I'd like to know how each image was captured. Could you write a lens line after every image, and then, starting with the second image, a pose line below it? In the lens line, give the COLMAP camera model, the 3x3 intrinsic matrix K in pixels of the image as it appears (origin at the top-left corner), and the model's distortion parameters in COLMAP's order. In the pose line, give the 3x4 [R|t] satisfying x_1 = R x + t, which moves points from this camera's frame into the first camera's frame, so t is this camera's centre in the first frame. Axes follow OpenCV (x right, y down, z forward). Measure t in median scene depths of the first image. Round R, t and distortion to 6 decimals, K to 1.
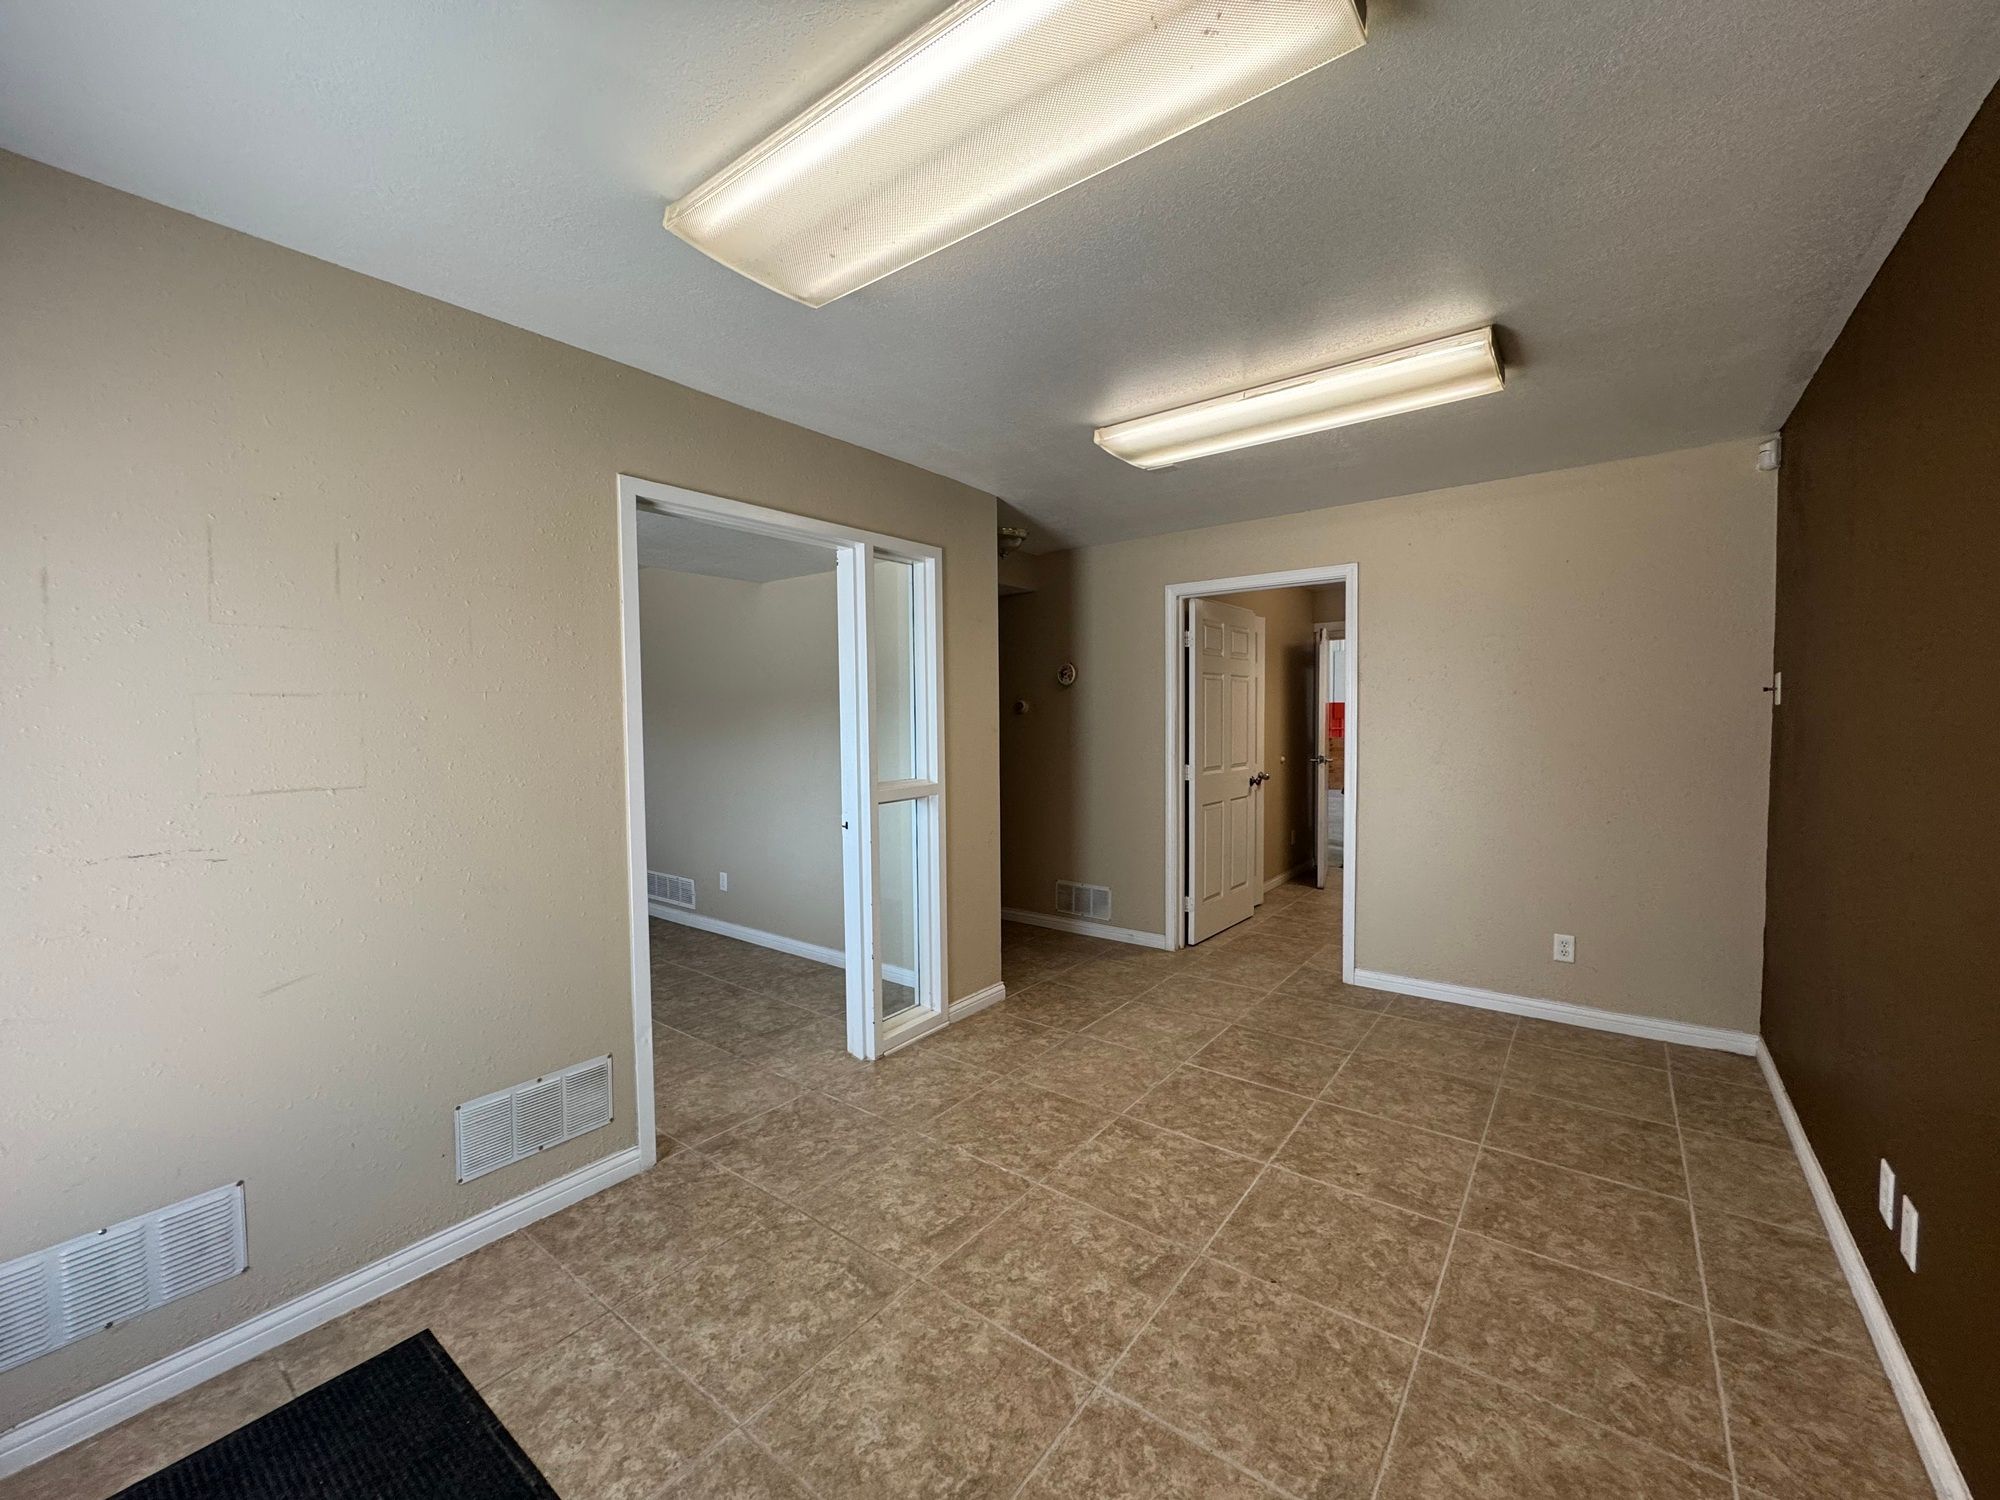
lens RADIAL K [[798.5, 0, 995.1], [0, 798.5, 752.7], [0, 0, 1]] dist [-0.003590, 0.000684]
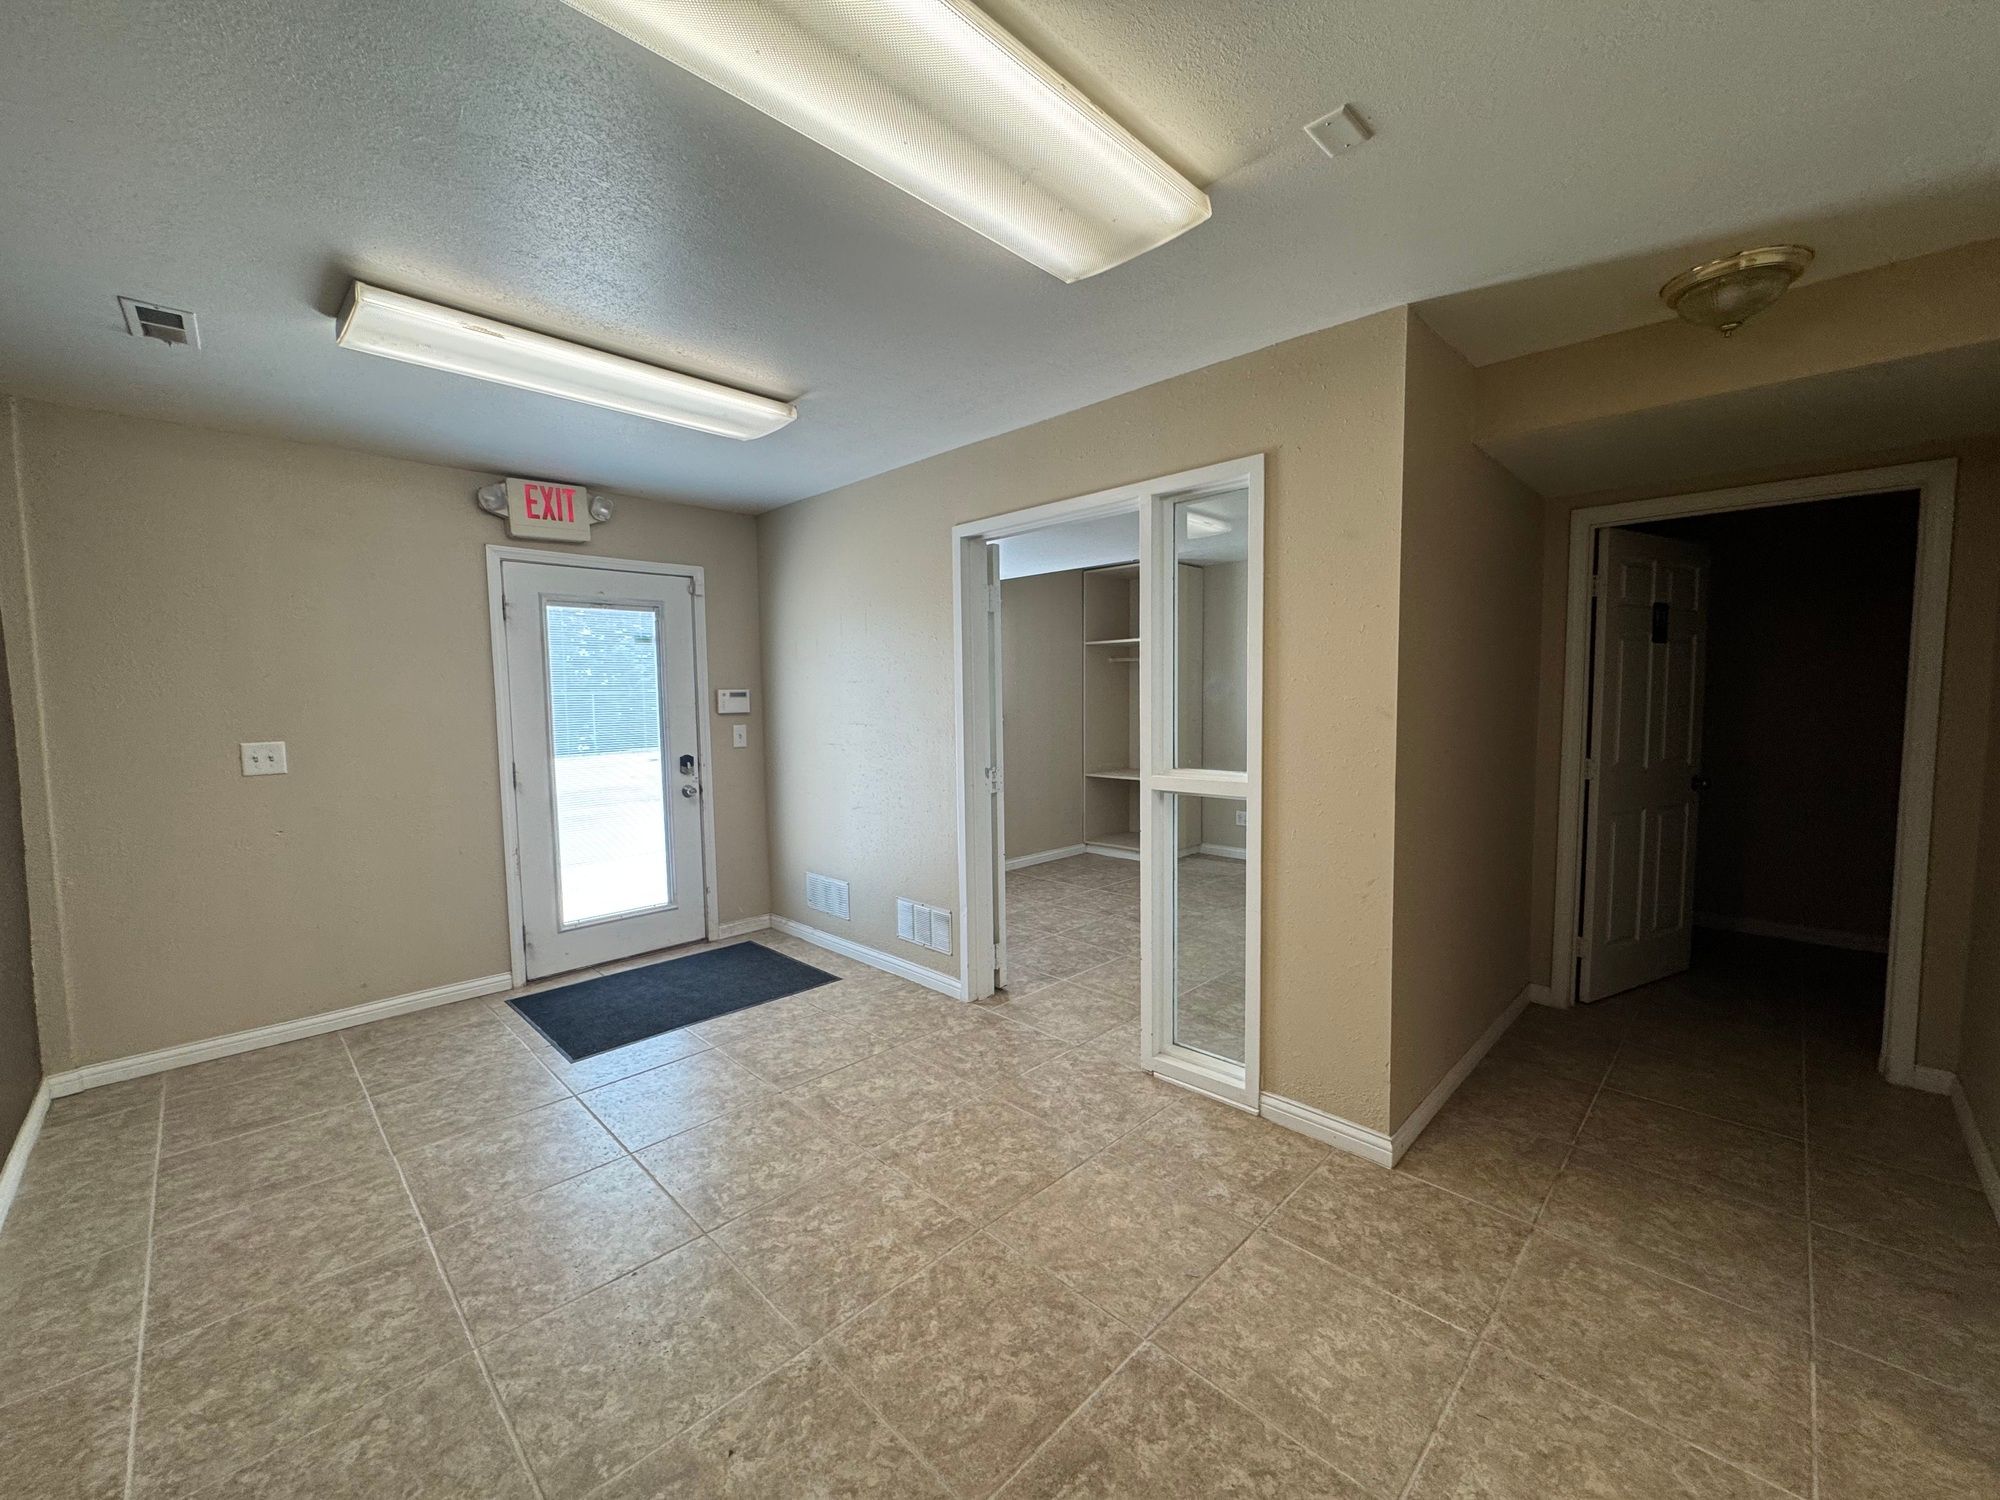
lens RADIAL K [[798.5, 0, 1000.4], [0, 798.5, 747.2], [0, 0, 1]] dist [-0.003590, 0.000684]
pose [[-0.121037, 0.079734, -0.989441, 1.100650], [-0.037660, 0.995682, 0.084844, -0.077315], [0.991933, 0.047532, -0.117511, 1.387413]]
